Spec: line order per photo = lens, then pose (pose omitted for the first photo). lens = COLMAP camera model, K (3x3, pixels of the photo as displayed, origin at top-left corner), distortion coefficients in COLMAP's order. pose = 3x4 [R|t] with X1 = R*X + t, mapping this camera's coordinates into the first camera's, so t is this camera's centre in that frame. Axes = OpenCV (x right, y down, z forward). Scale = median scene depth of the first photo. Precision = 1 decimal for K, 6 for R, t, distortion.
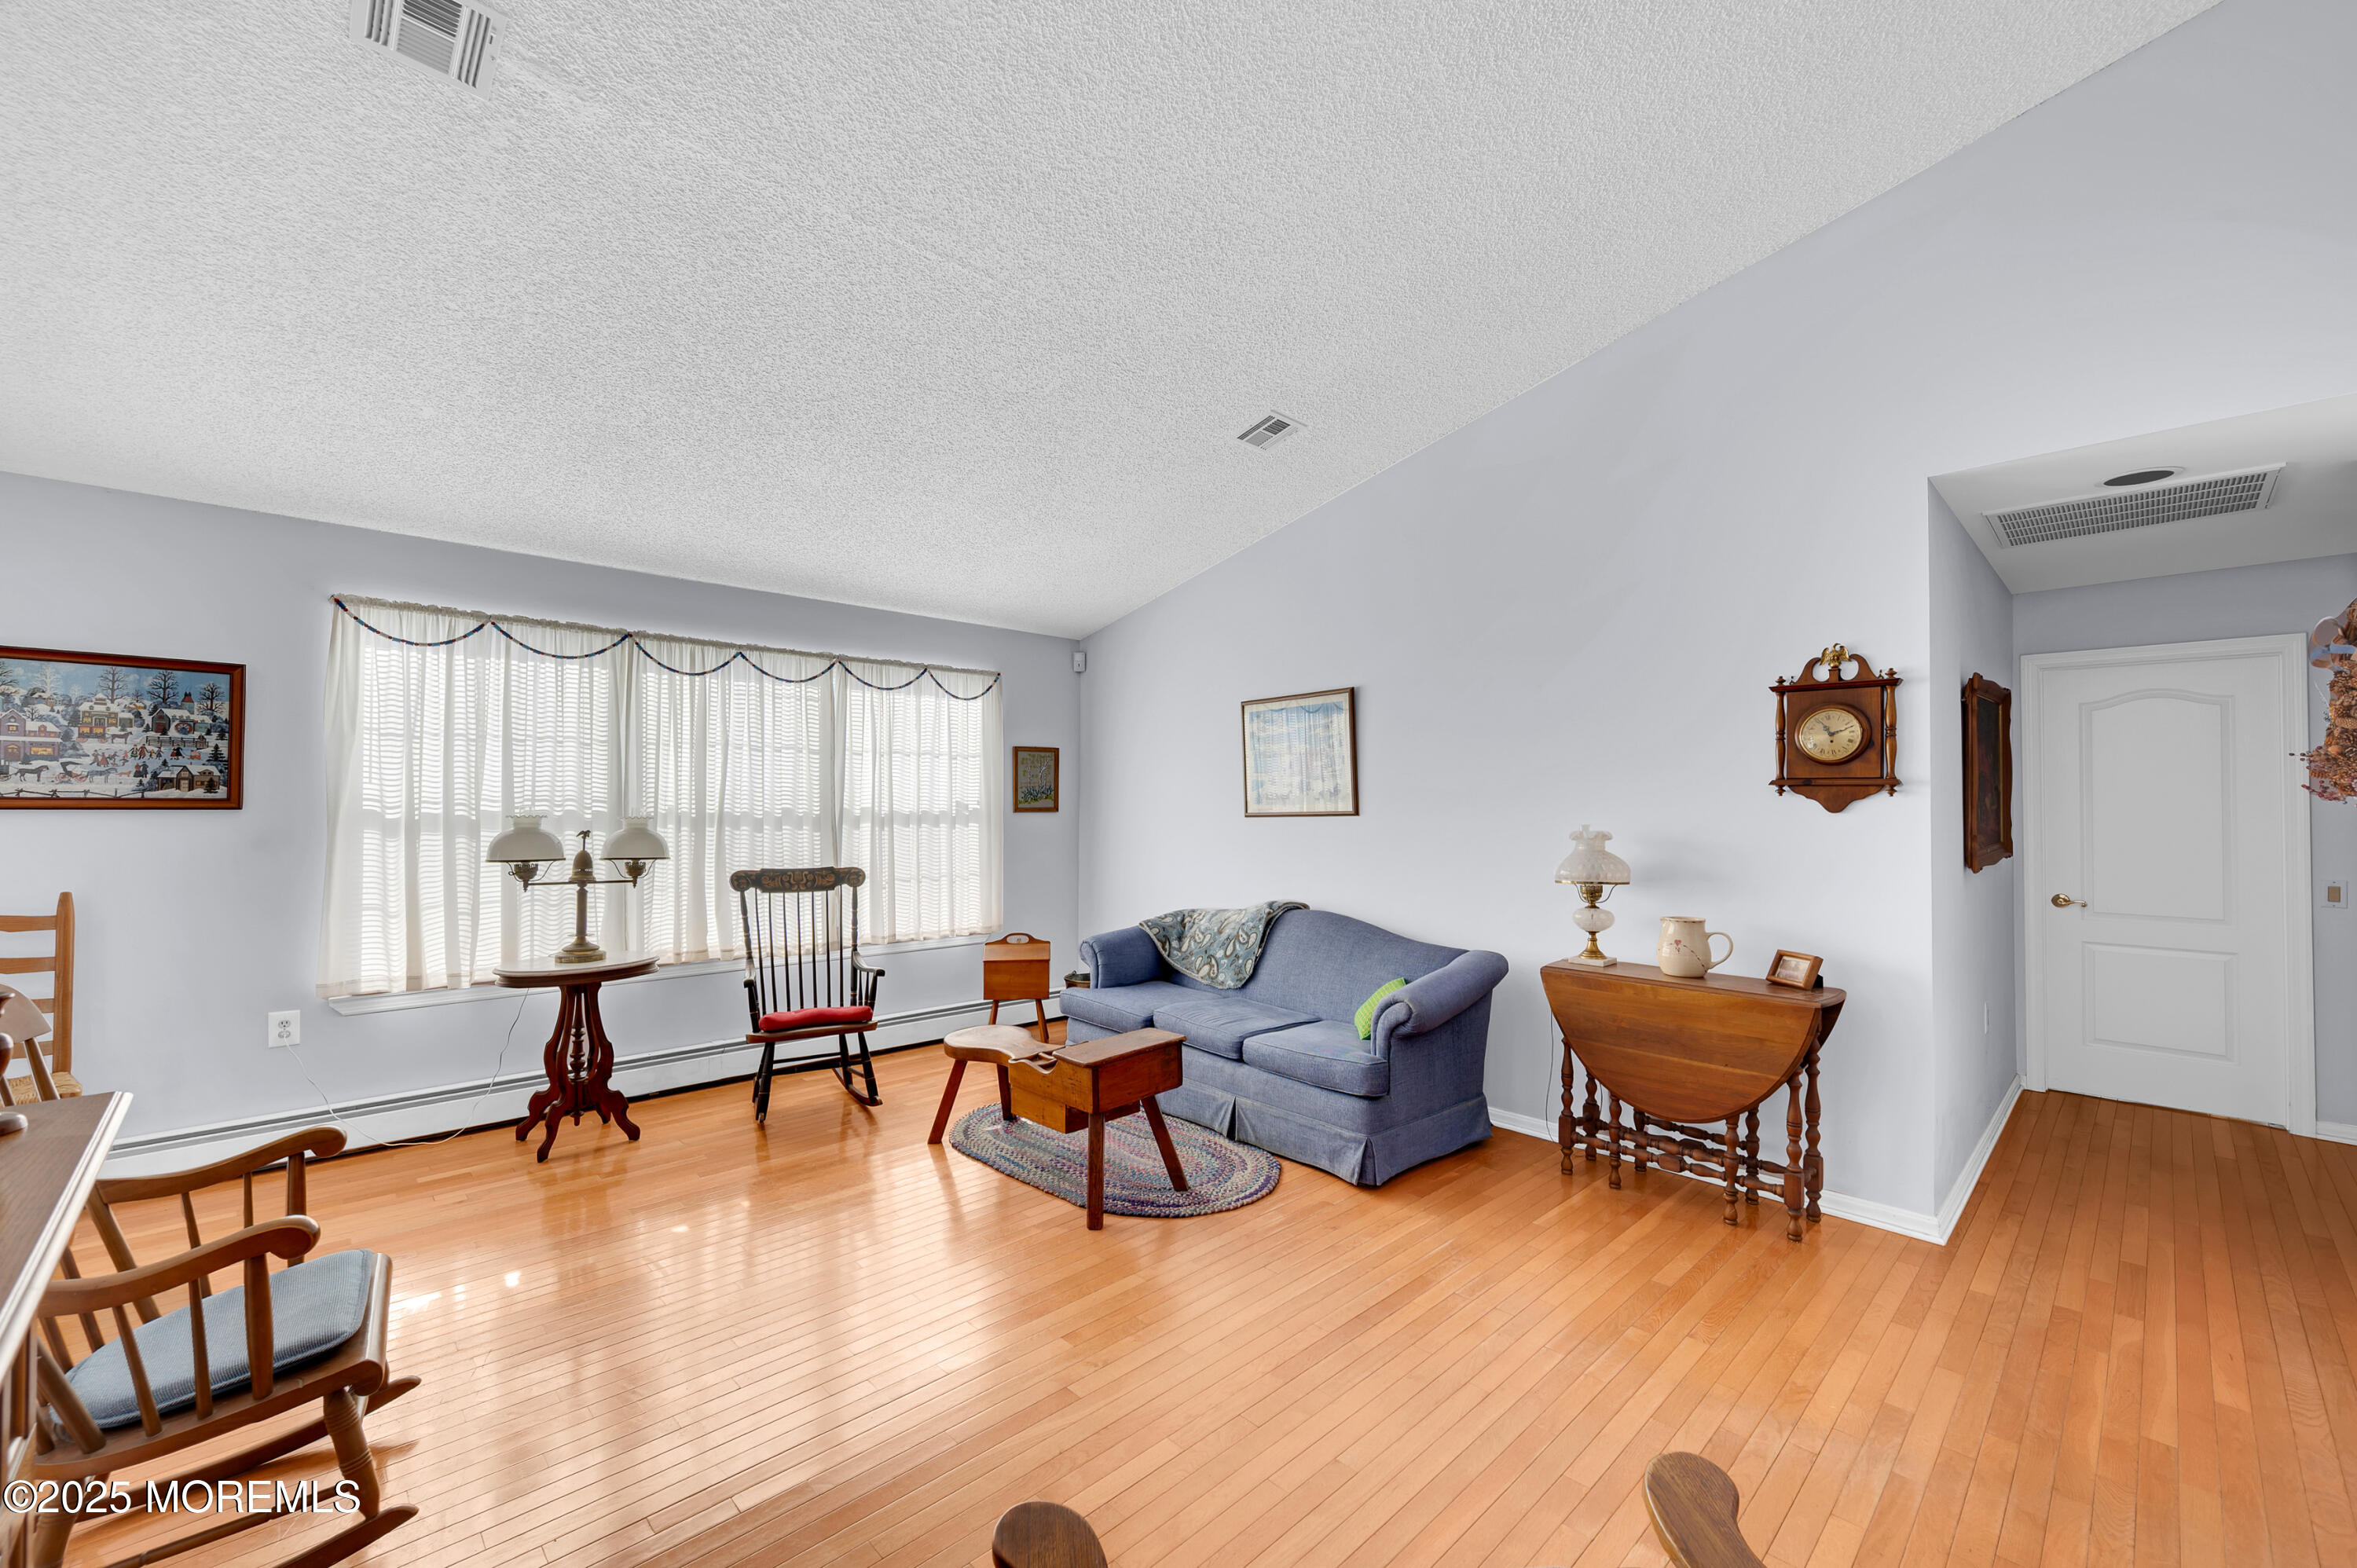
lens RADIAL K [[940.0, 0, 1175.7], [0, 940.0, 796.7], [0, 0, 1]] dist [-0.001041, 0.000691]
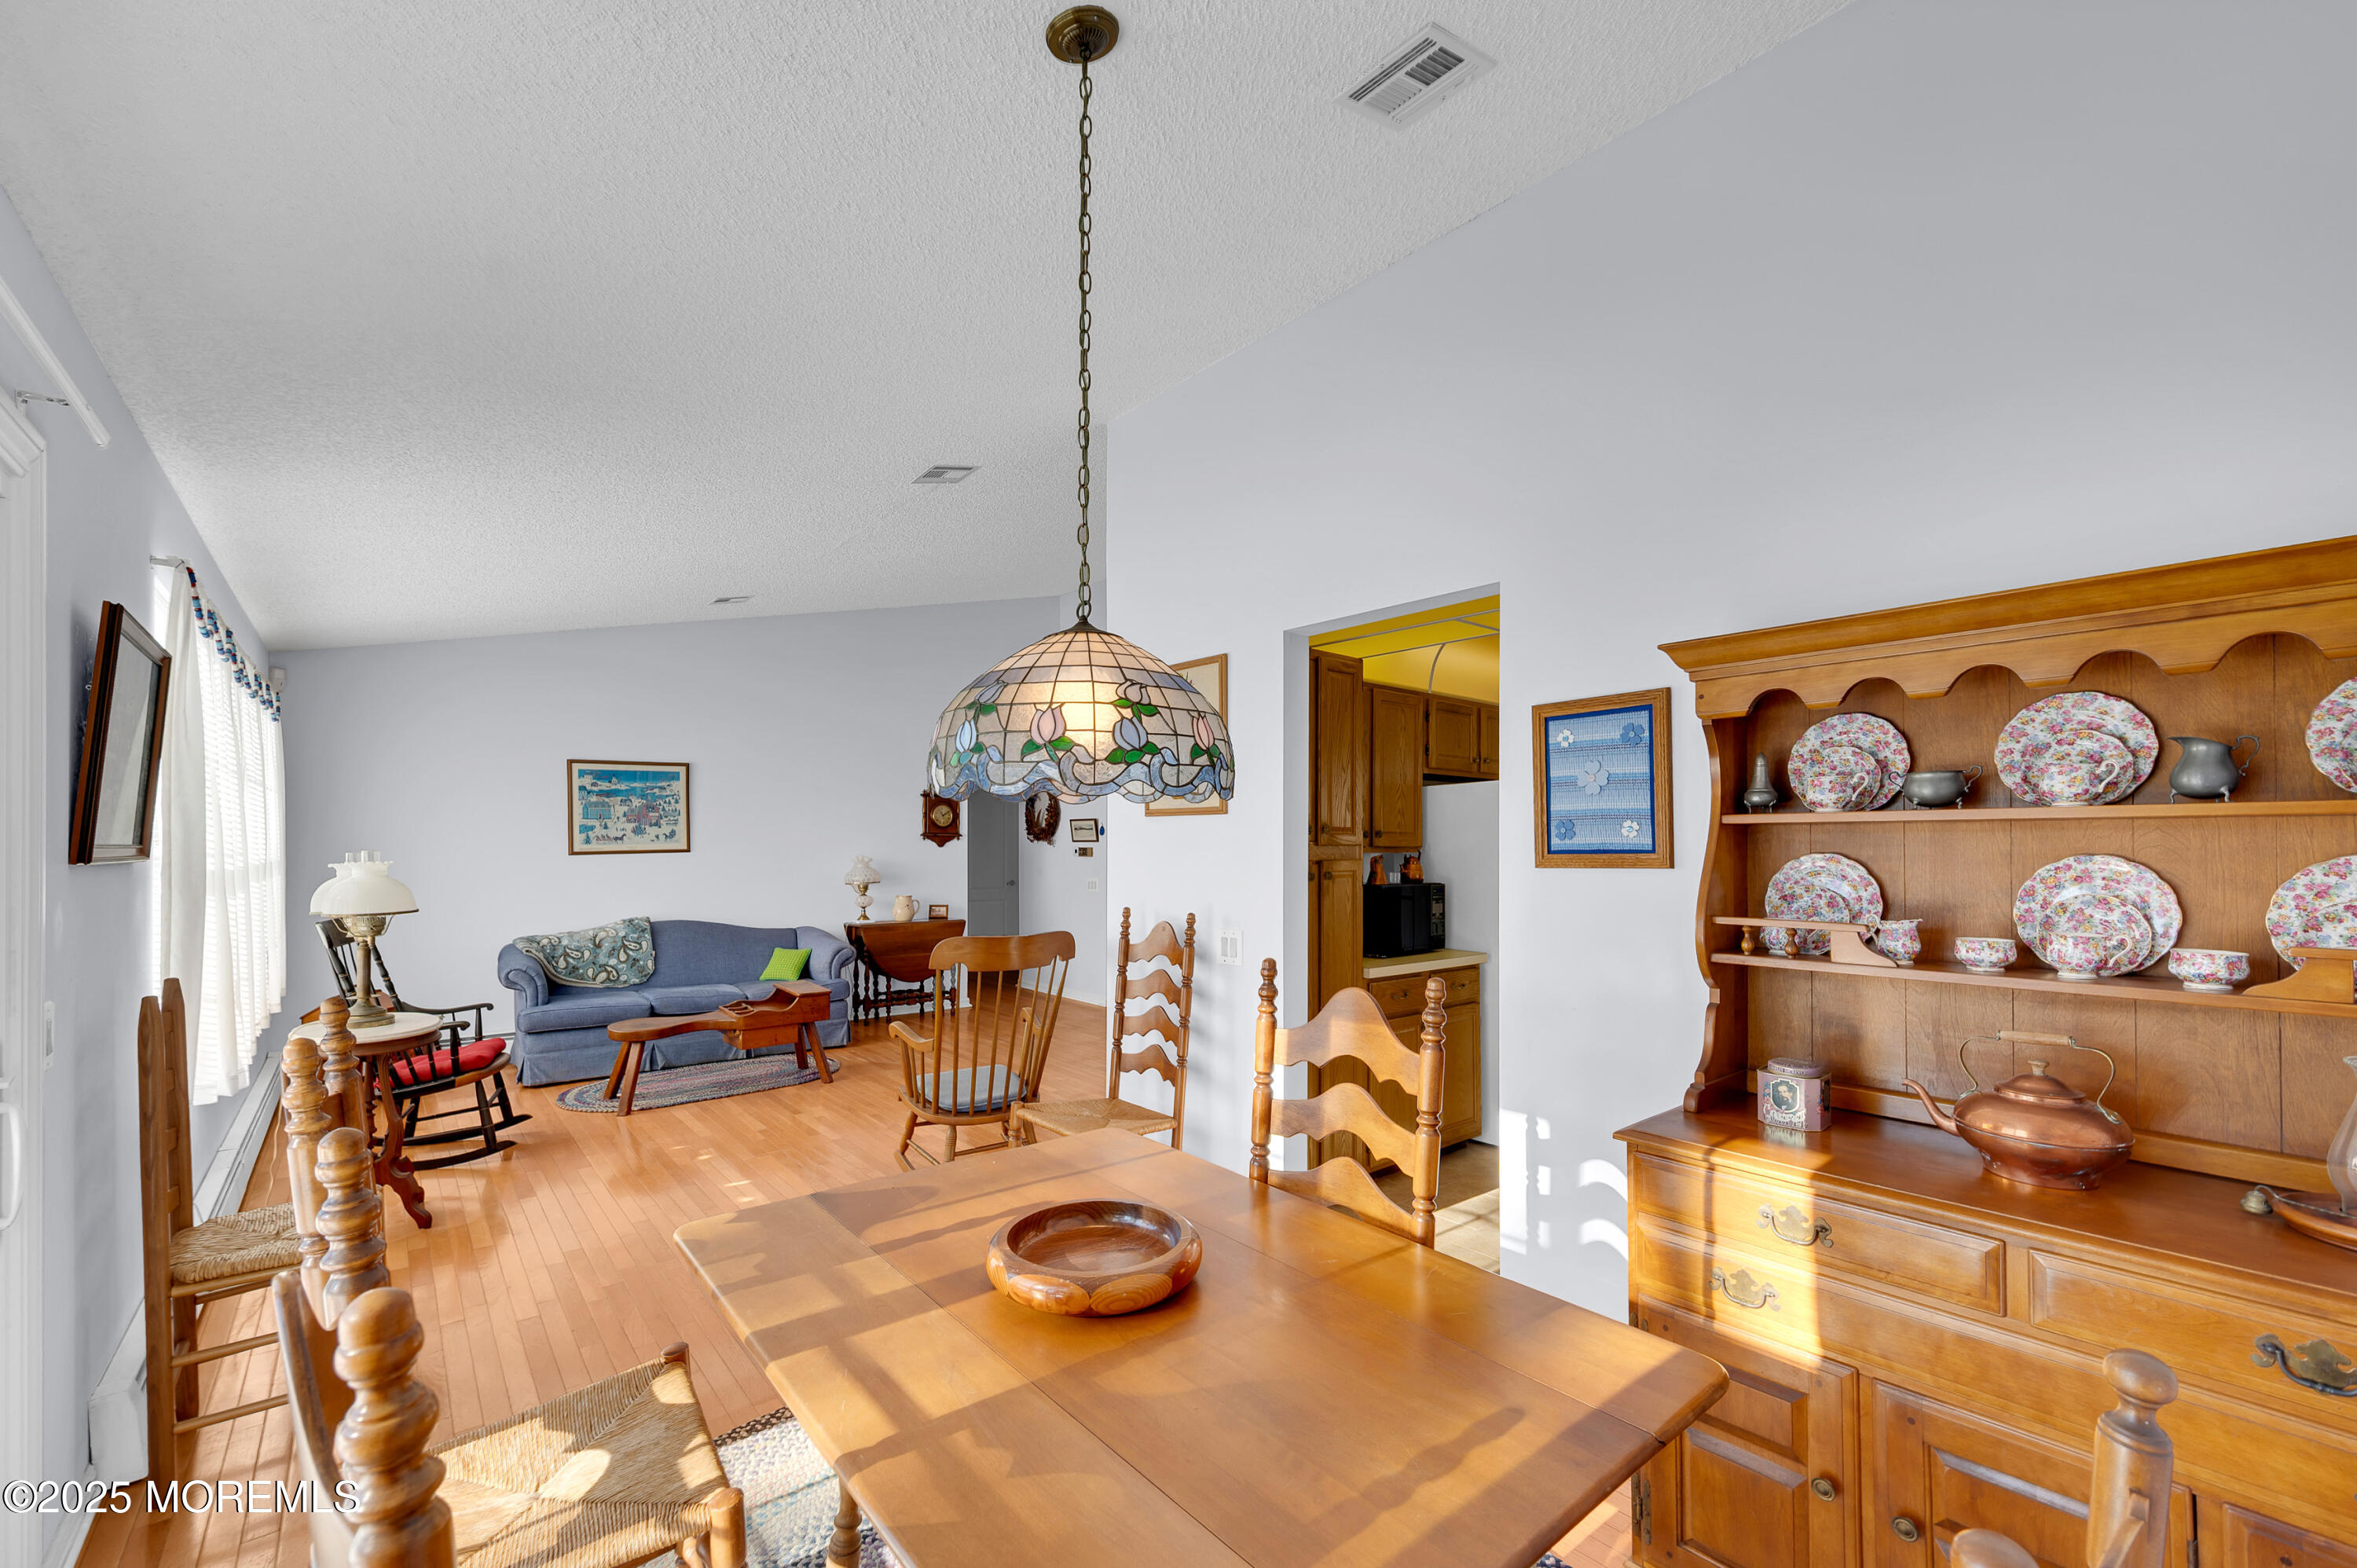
lens RADIAL K [[940.0, 0, 1174.9], [0, 940.0, 840.4], [0, 0, 1]] dist [-0.001041, 0.000691]
pose [[0.078988, -0.001167, 0.996875, -1.469271], [-0.010231, 0.999946, 0.001981, -0.010227], [-0.996823, -0.010356, 0.078972, 0.161917]]
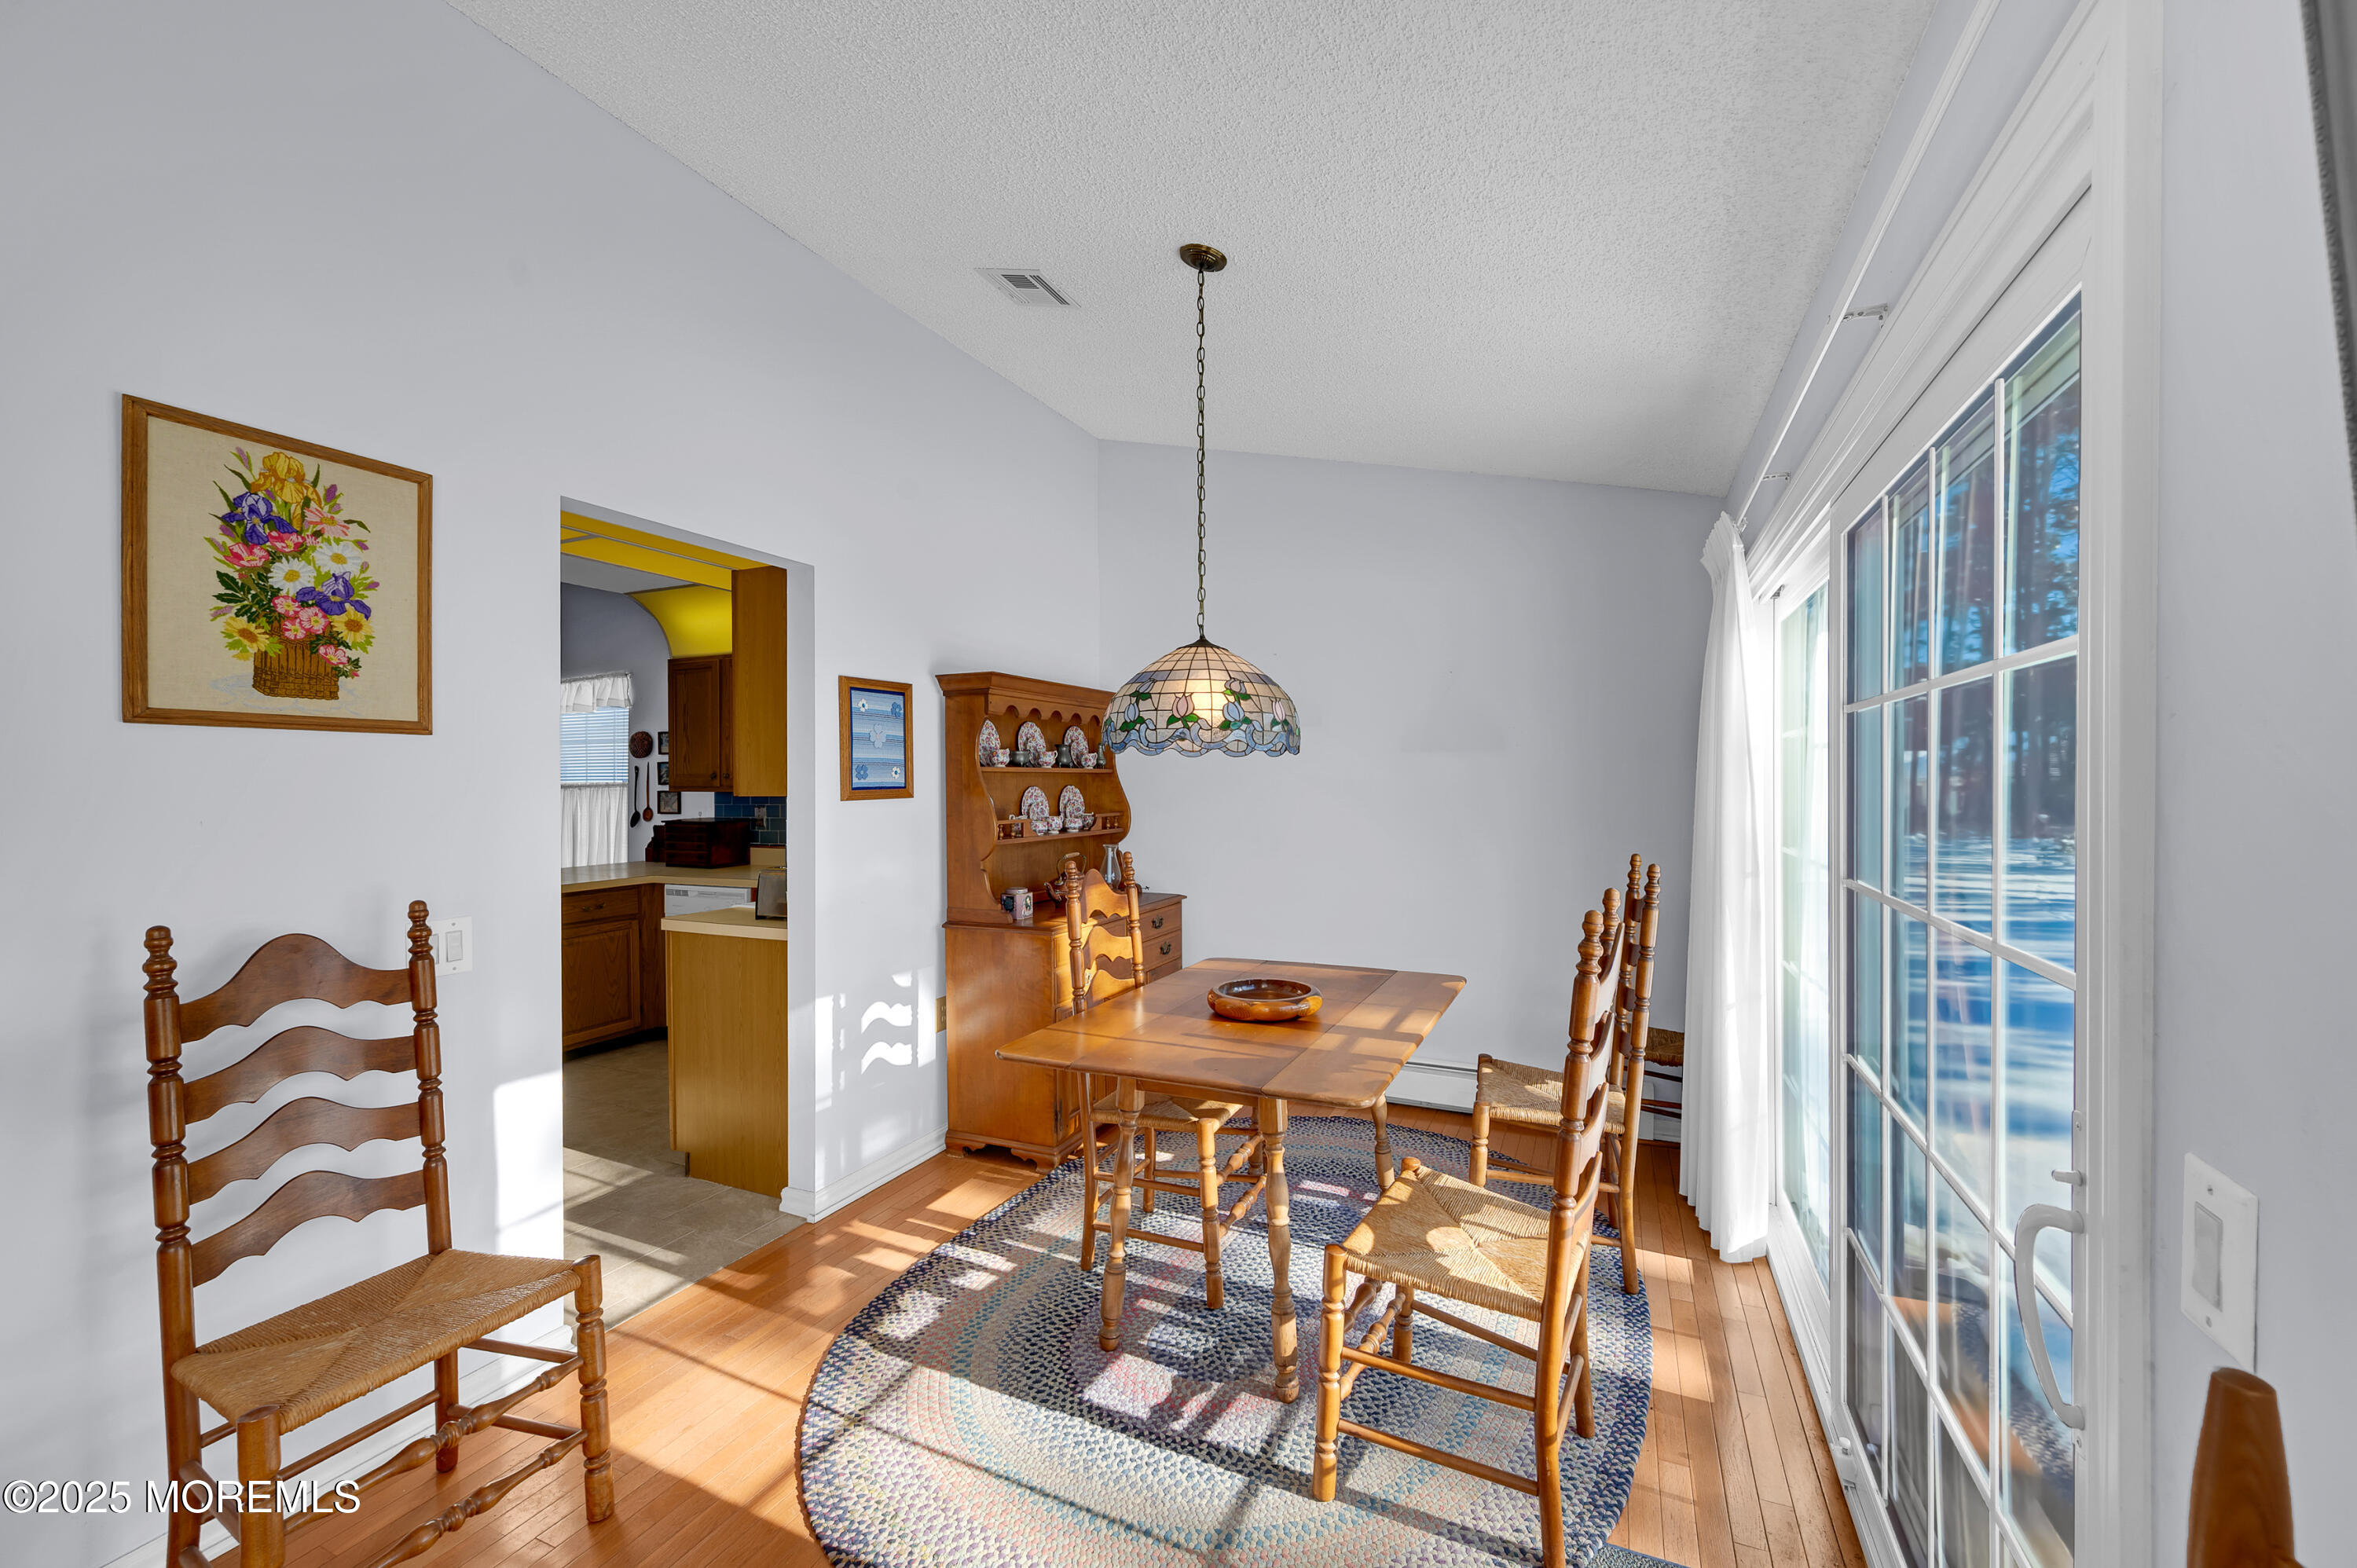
lens RADIAL K [[940.0, 0, 1201.7], [0, 940.0, 787.5], [0, 0, 1]] dist [-0.001041, 0.000691]
pose [[-0.930412, 0.000770, -0.366514, -0.820113], [0.003329, 0.999974, -0.006350, 0.001203], [0.366499, -0.007128, -0.930391, 0.834952]]
